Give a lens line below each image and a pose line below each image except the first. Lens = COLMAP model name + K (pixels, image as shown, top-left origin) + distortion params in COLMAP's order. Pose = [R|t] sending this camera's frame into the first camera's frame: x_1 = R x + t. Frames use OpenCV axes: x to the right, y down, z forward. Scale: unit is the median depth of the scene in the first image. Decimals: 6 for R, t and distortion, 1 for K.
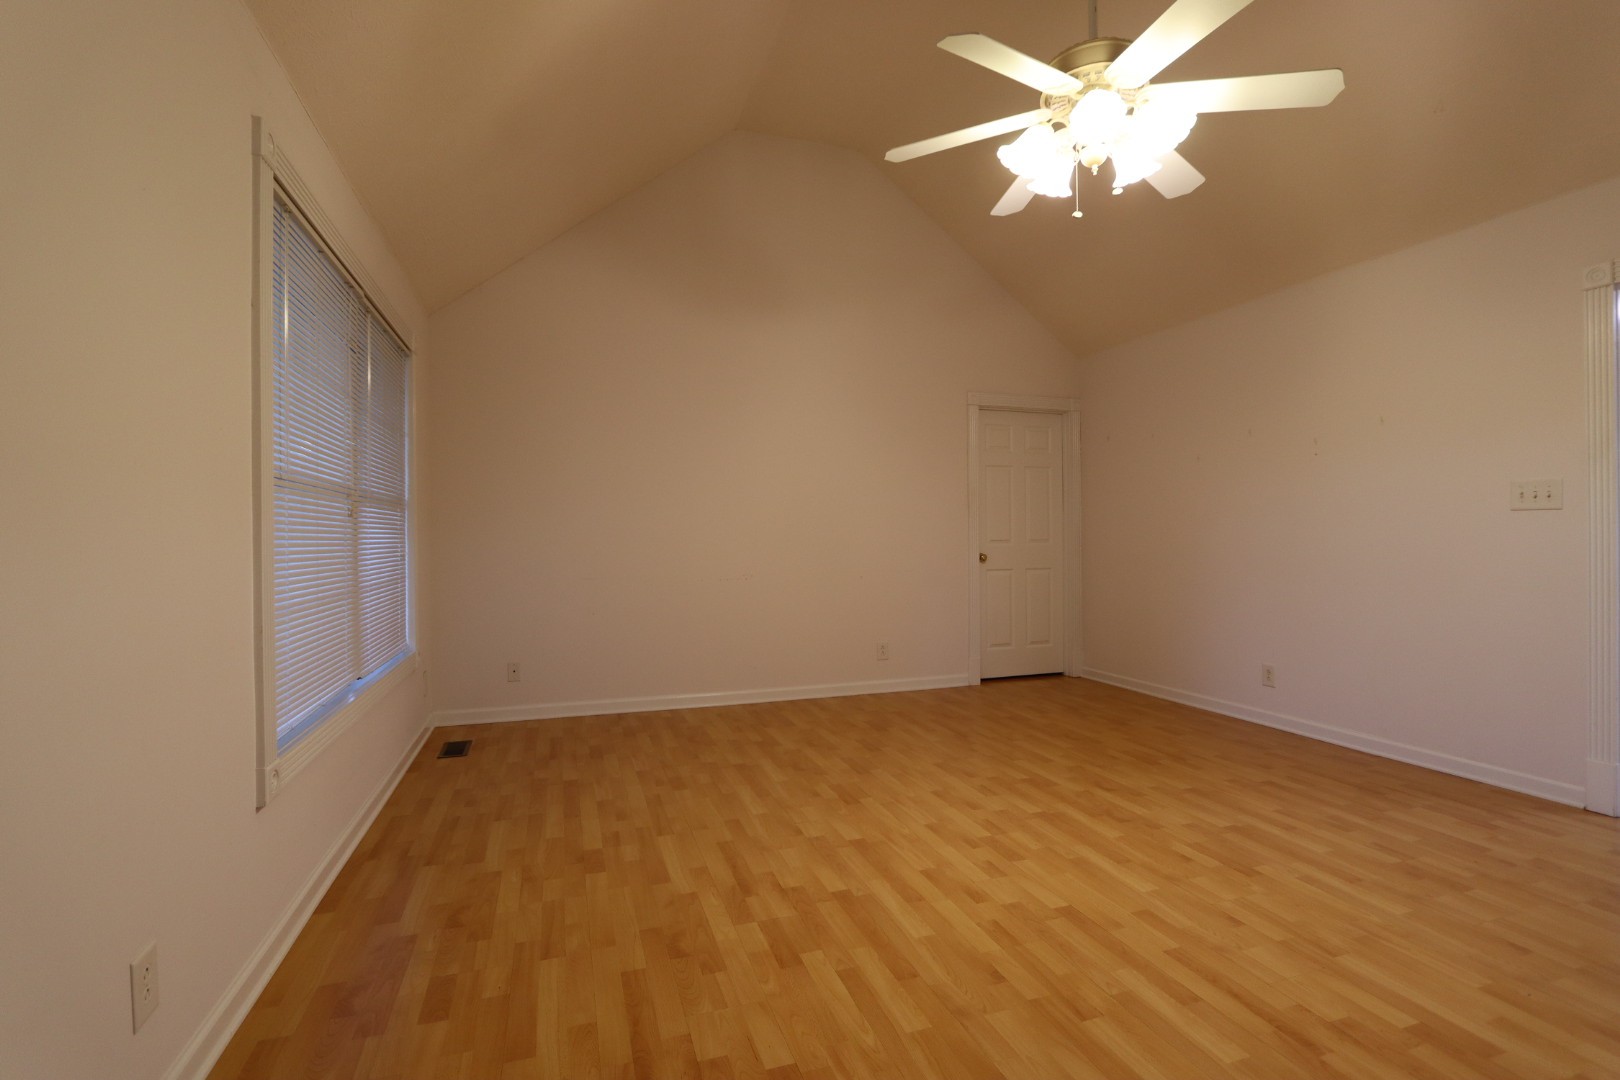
lens RADIAL K [[750.8, 0, 808.1], [0, 750.8, 536.3], [0, 0, 1]] dist [-0.016554, 0.001519]
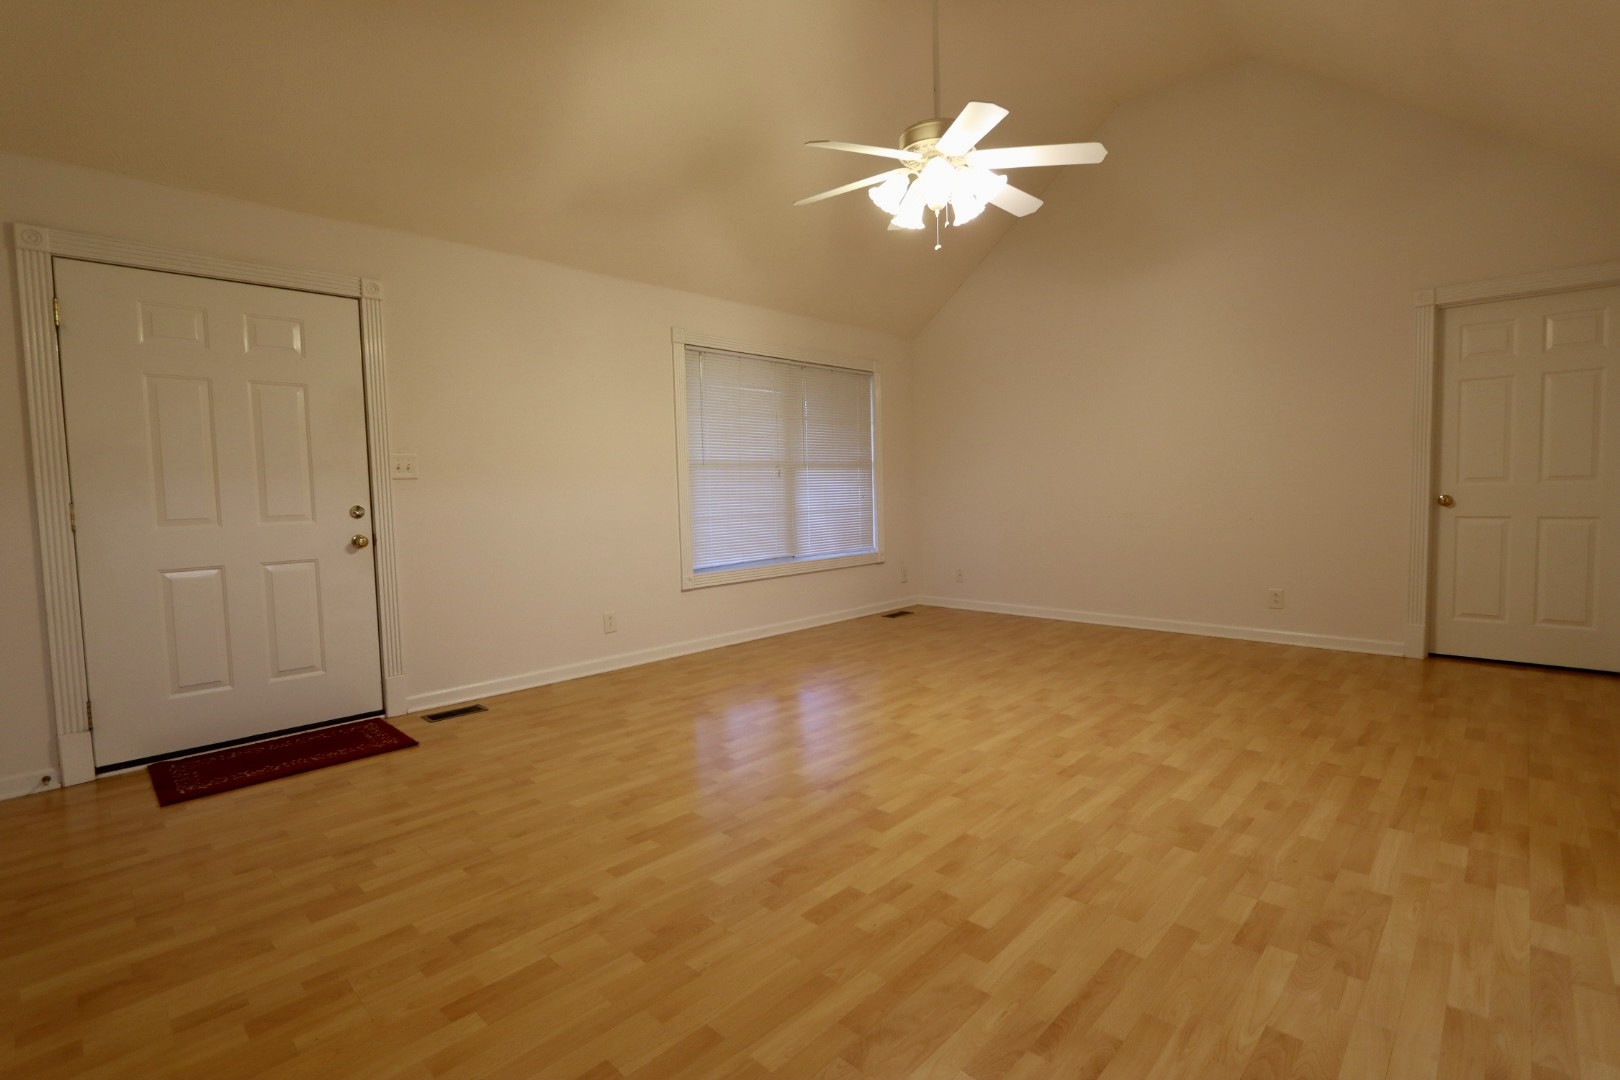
lens RADIAL K [[750.8, 0, 808.1], [0, 750.8, 536.3], [0, 0, 1]] dist [-0.016554, 0.001519]
pose [[0.465024, 0.051737, -0.883785, 1.228220], [0.020118, 0.997416, 0.068974, -0.003498], [0.885070, -0.049855, 0.462781, 0.108856]]
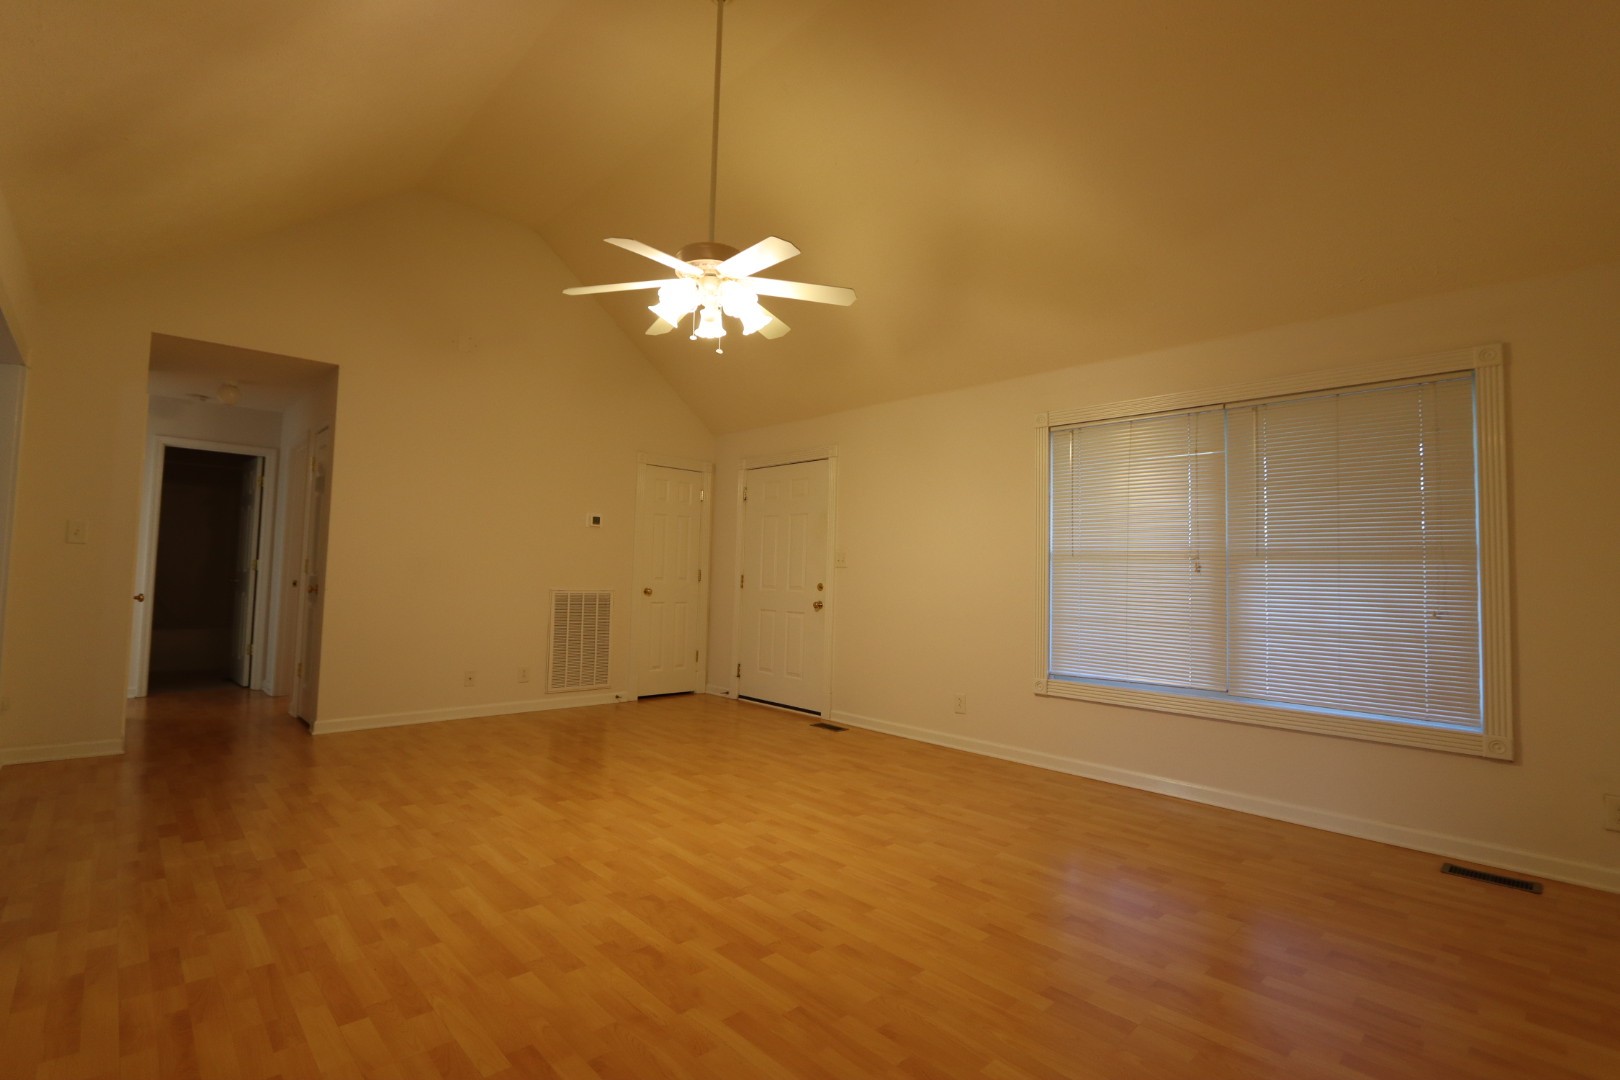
lens RADIAL K [[750.8, 0, 808.1], [0, 750.8, 536.3], [0, 0, 1]] dist [-0.016554, 0.001519]
pose [[-0.907489, -0.040919, -0.418079, 0.657688], [-0.021528, 0.998467, -0.050995, -0.006188], [0.419525, -0.037277, -0.906978, 1.957230]]
